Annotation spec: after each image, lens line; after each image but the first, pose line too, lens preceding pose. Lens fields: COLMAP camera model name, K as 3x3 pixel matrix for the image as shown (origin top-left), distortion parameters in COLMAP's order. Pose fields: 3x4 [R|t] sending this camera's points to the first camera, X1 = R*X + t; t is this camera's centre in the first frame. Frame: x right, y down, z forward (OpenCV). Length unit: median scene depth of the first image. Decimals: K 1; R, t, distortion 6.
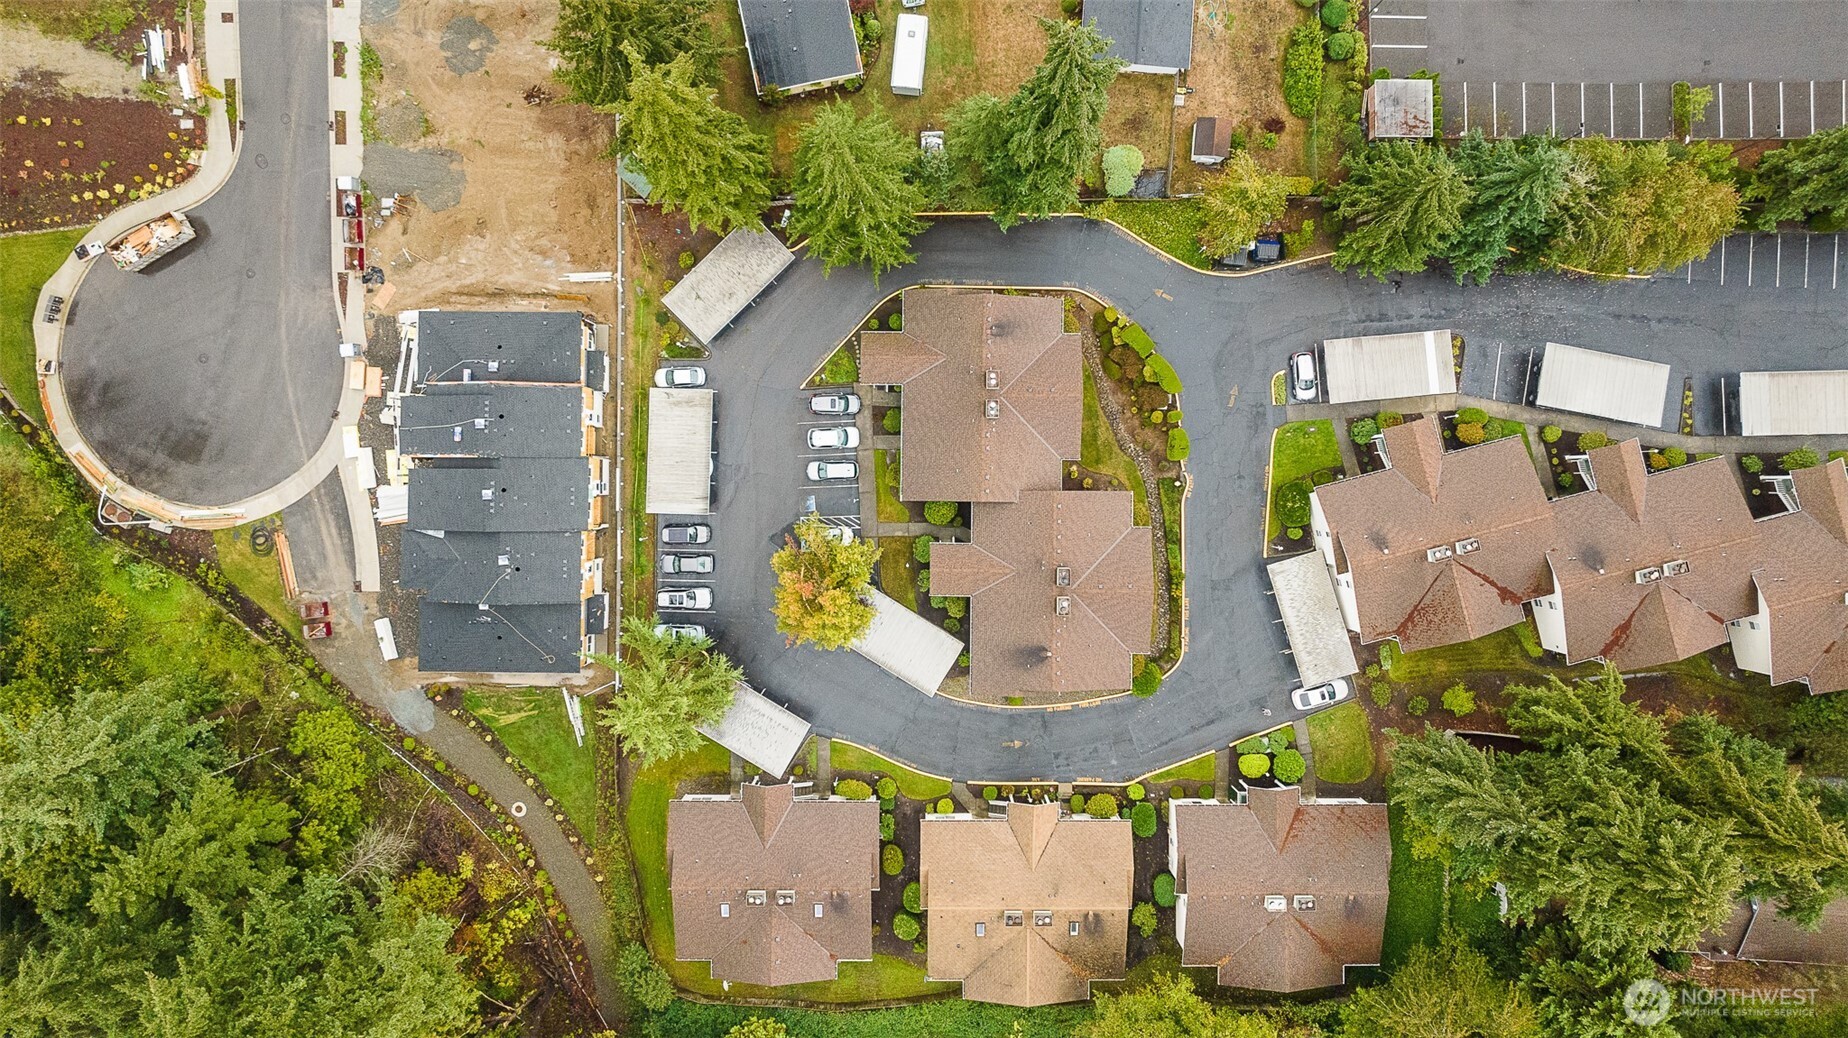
lens RADIAL K [[1313.0, 0, 920.0], [0, 1313.0, 511.8], [0, 0, 1]] dist [-0.025917, 0.010061]
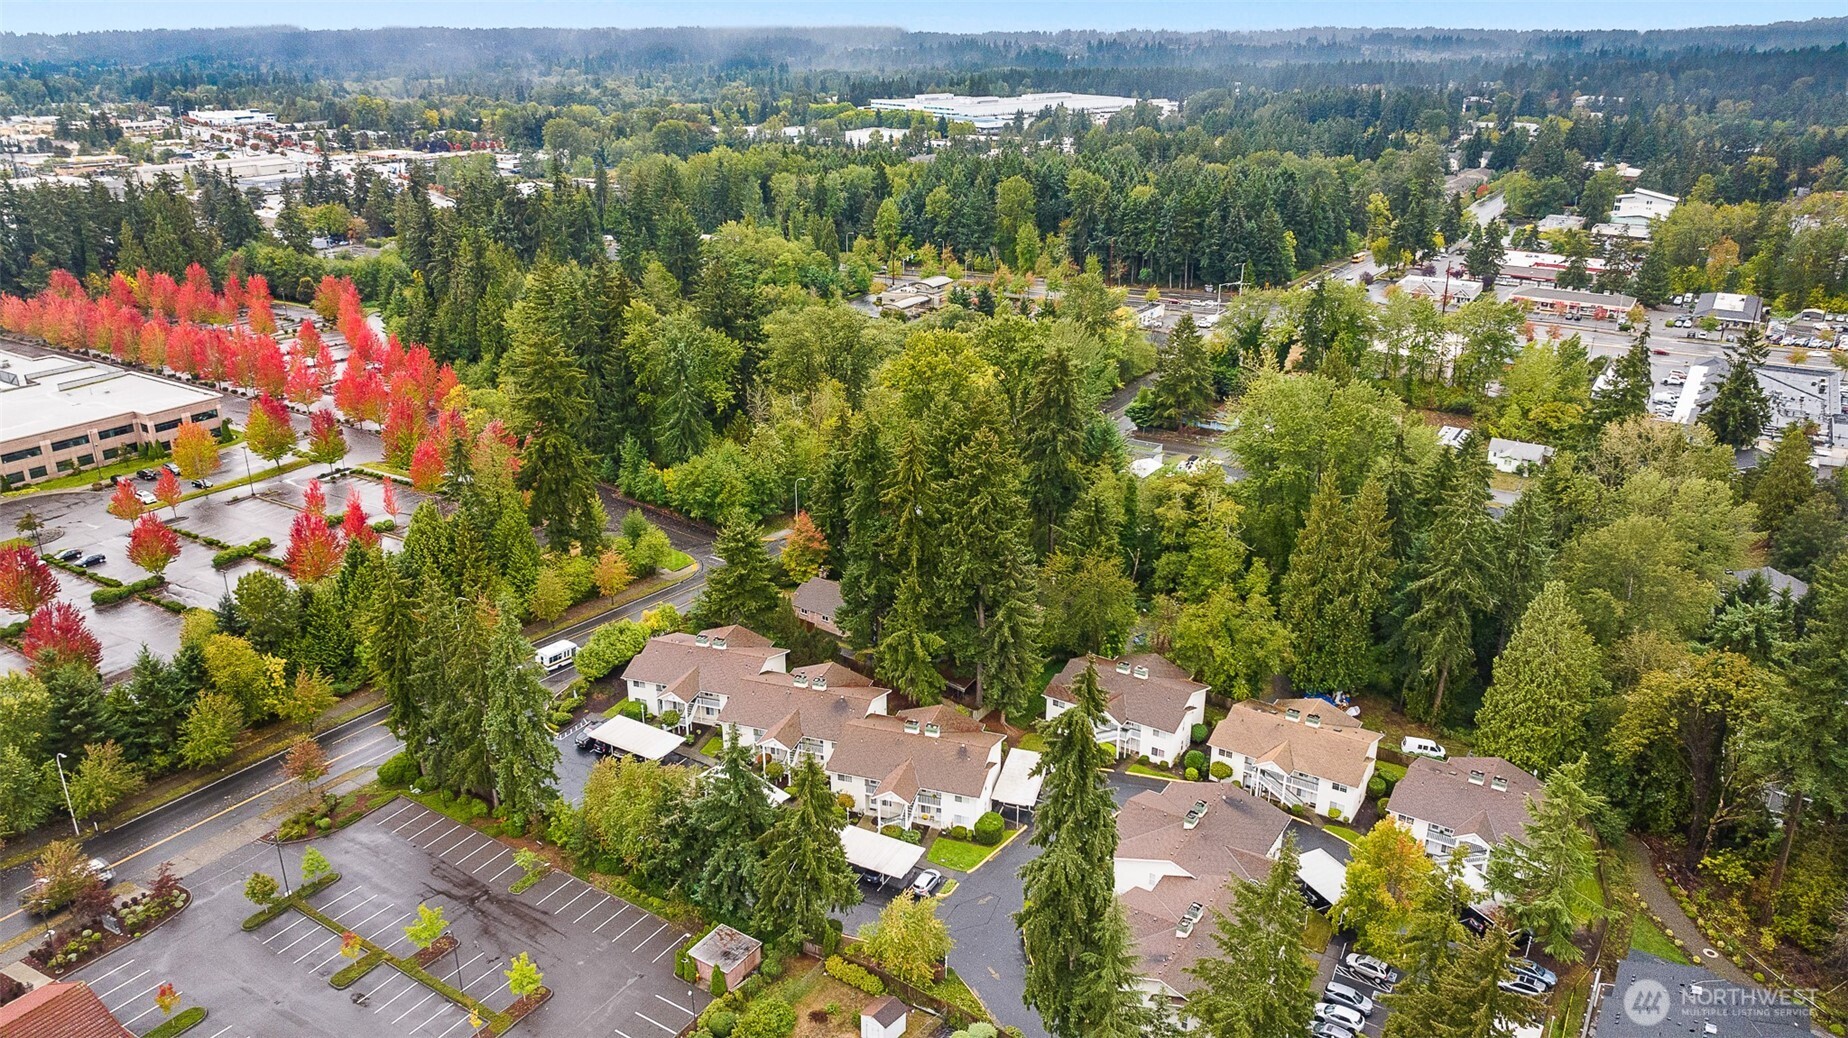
lens RADIAL K [[1313.0, 0, 935.5], [0, 1313.0, 515.5], [0, 0, 1]] dist [-0.025917, 0.010061]
pose [[-0.849901, -0.189100, 0.491843, -0.225582], [0.526769, -0.280963, 0.802231, -0.934414], [-0.013512, 0.940904, 0.338403, 0.289255]]
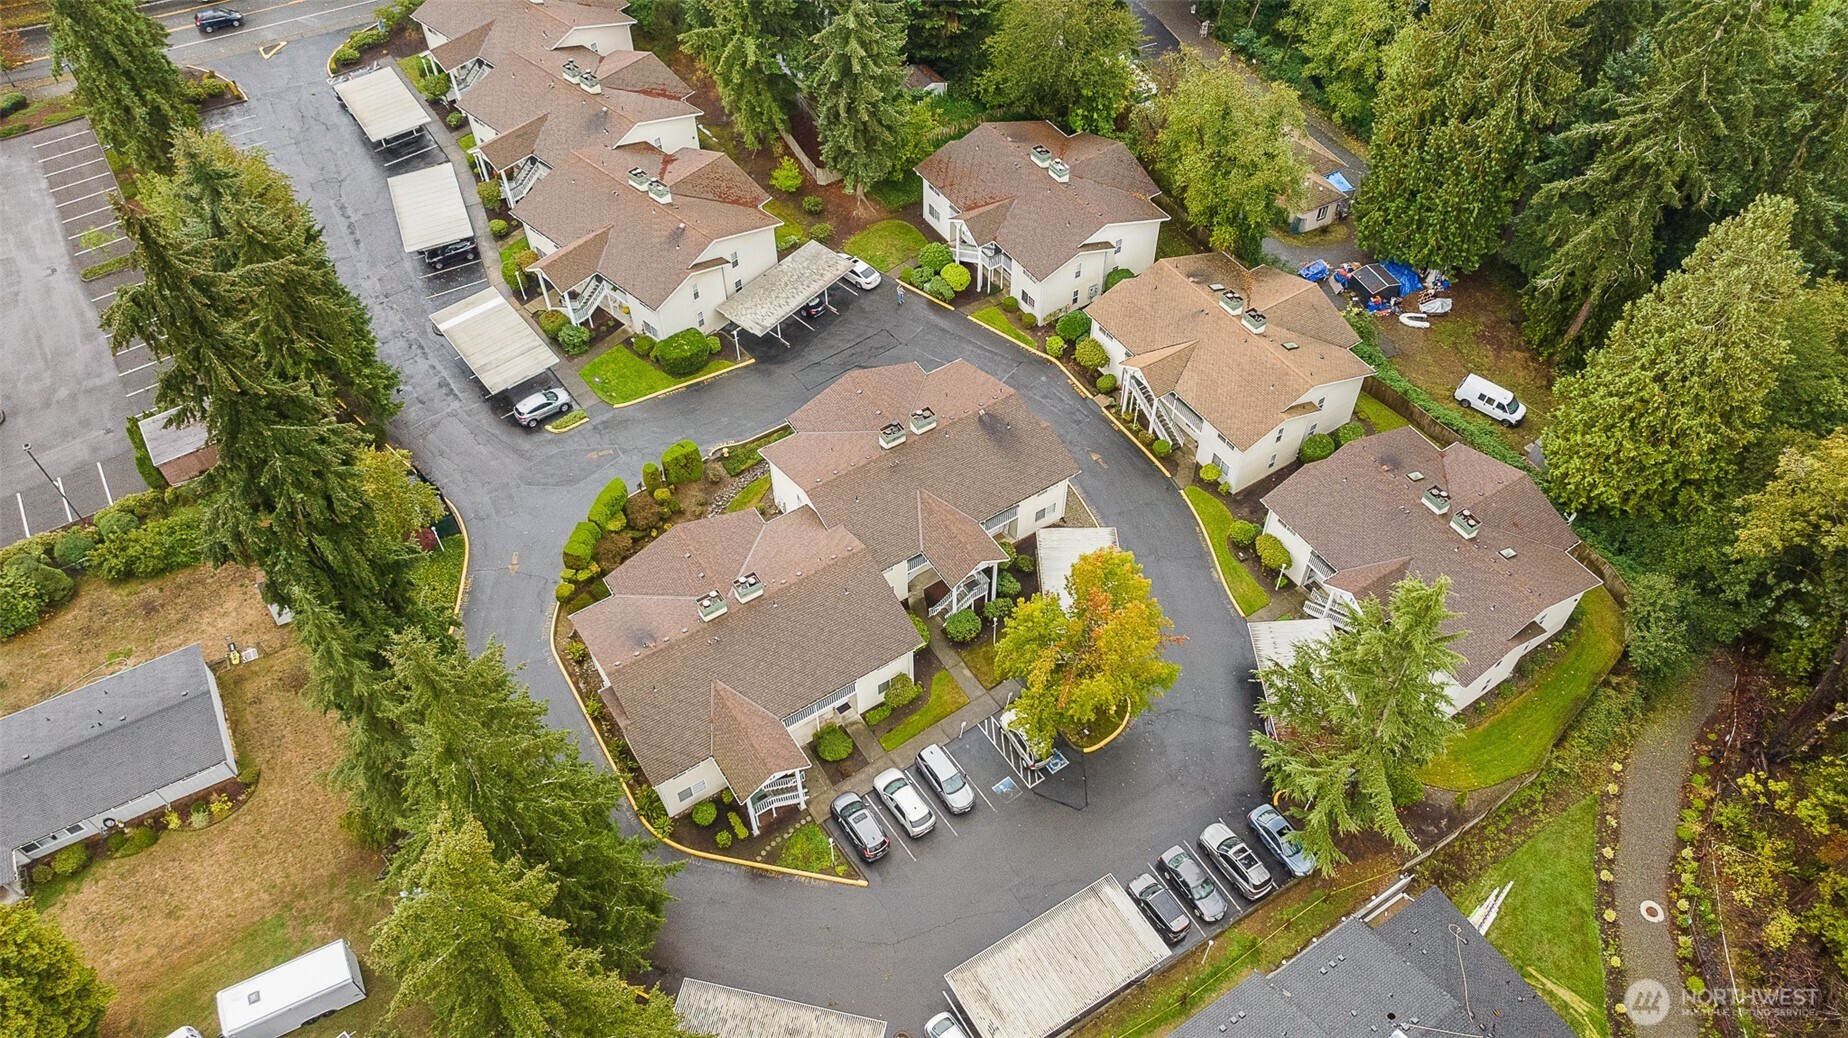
lens RADIAL K [[1313.0, 0, 929.8], [0, 1313.0, 524.8], [0, 0, 1]] dist [-0.025917, 0.010061]
pose [[-0.551756, -0.632120, 0.544049, -0.348337], [0.833976, -0.412657, 0.366331, -0.232714], [-0.007060, 0.655849, 0.754859, 0.403595]]
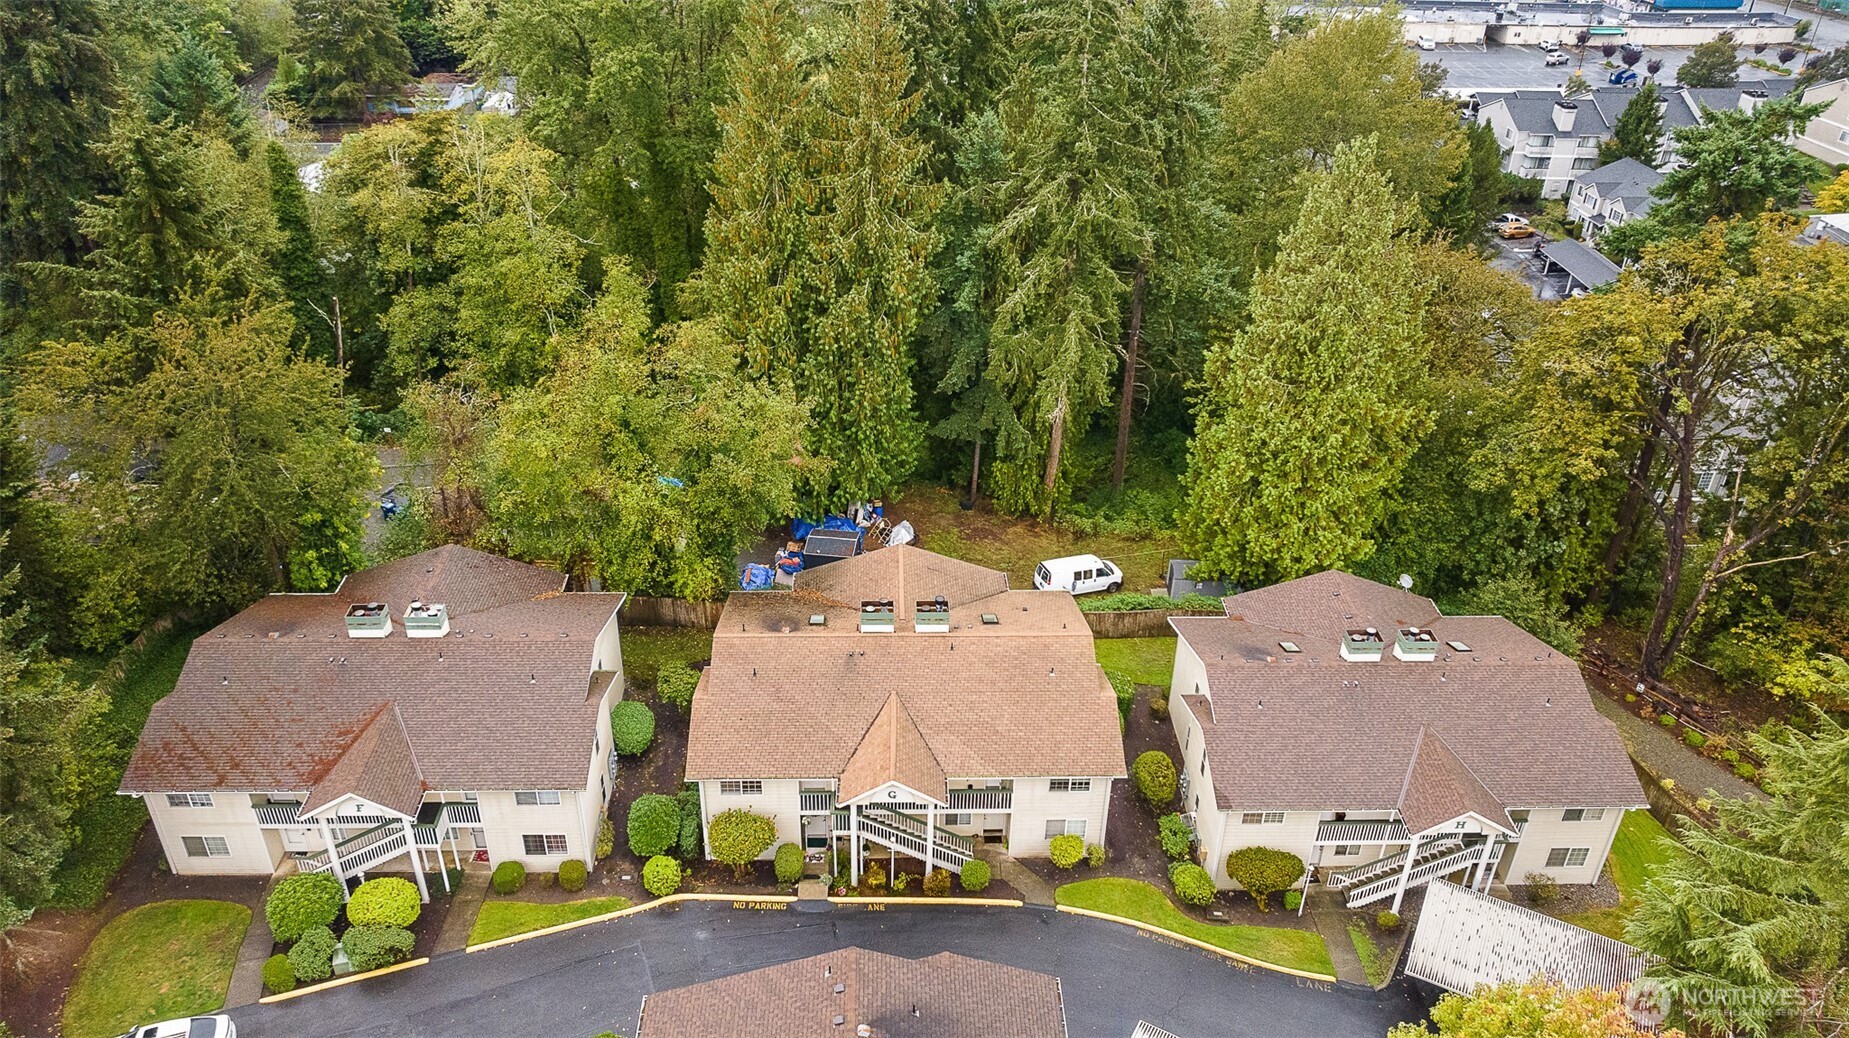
lens RADIAL K [[1313.7, 0, 924.2], [0, 1313.7, 521.3], [0, 0, 1]] dist [-0.025917, 0.010061]
pose [[-0.999121, 0.007652, -0.041217, 0.089923], [-0.039597, -0.495110, 0.867927, -0.128707], [-0.013765, 0.868797, 0.494978, 0.656448]]
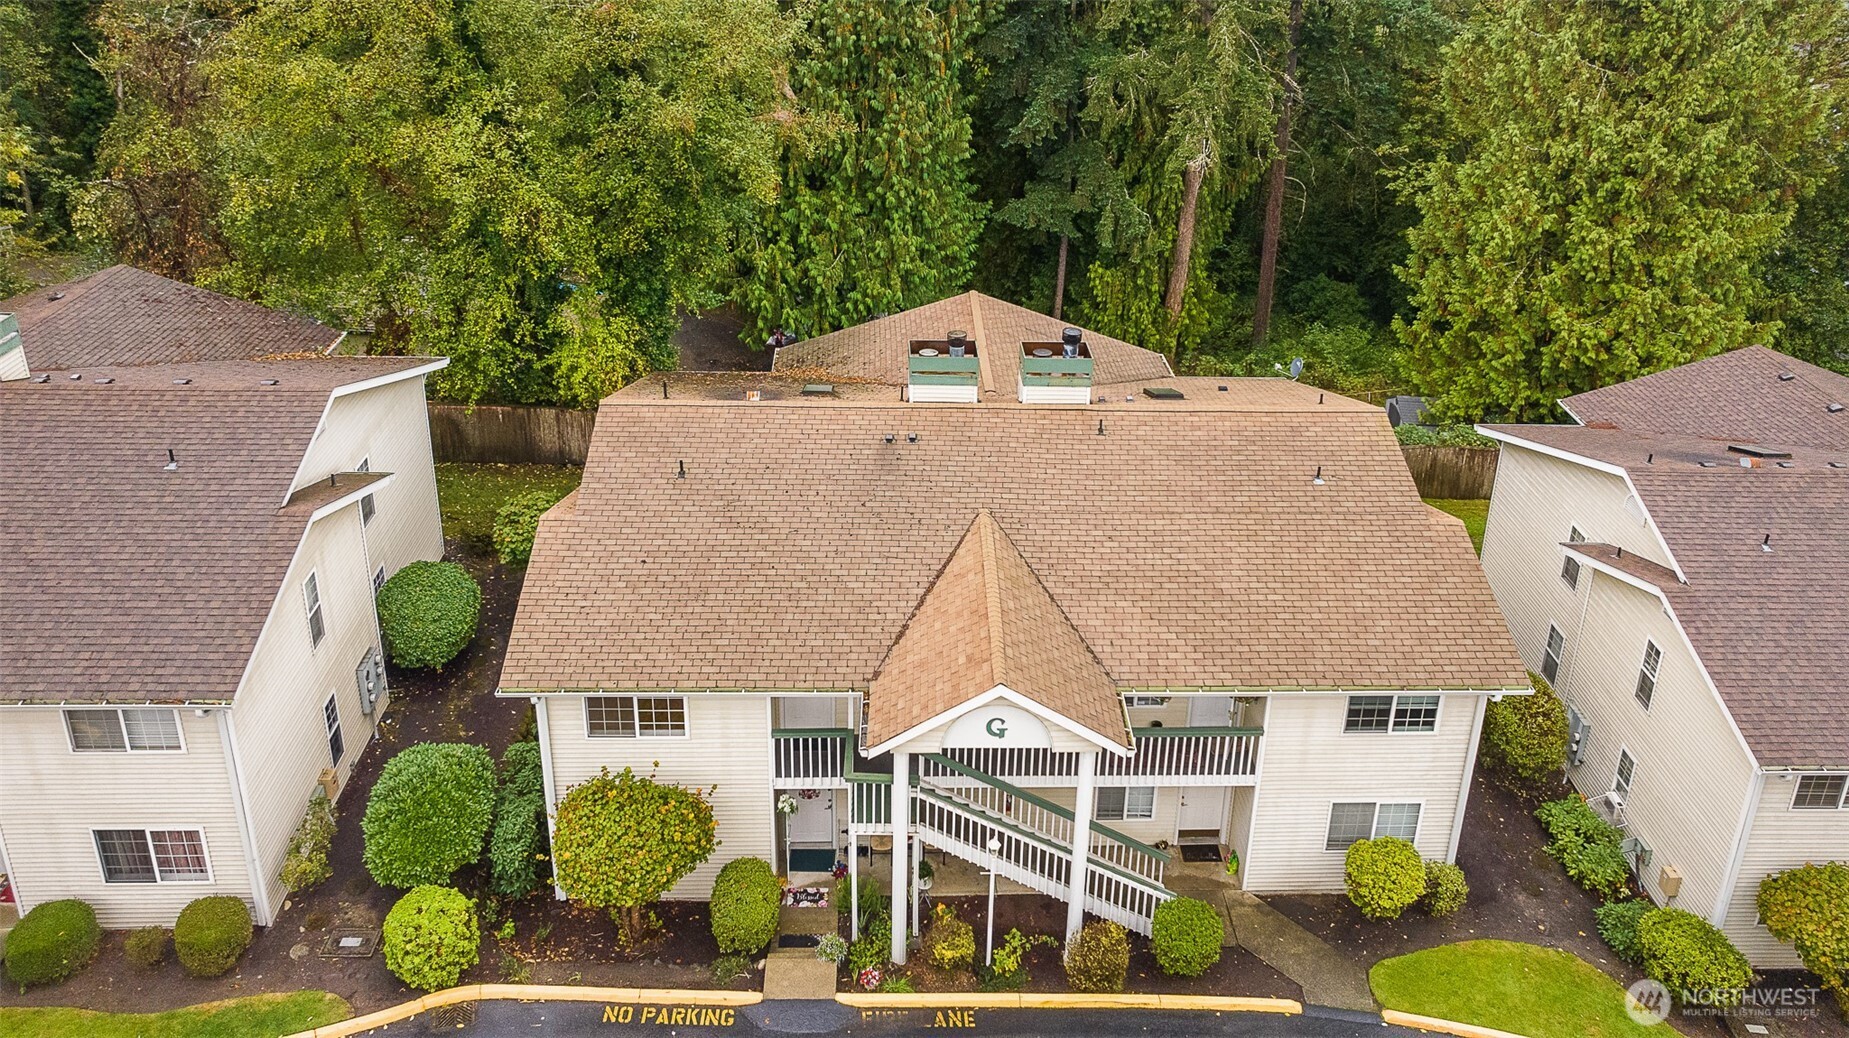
lens RADIAL K [[1313.7, 0, 928.5], [0, 1313.7, 332.0], [0, 0, 1]] dist [-0.025917, 0.010061]
pose [[-0.999003, 0.000359, -0.044648, 0.100910], [-0.042170, -0.336222, 0.940838, 0.062657], [-0.014674, 0.941783, 0.335901, 0.847664]]
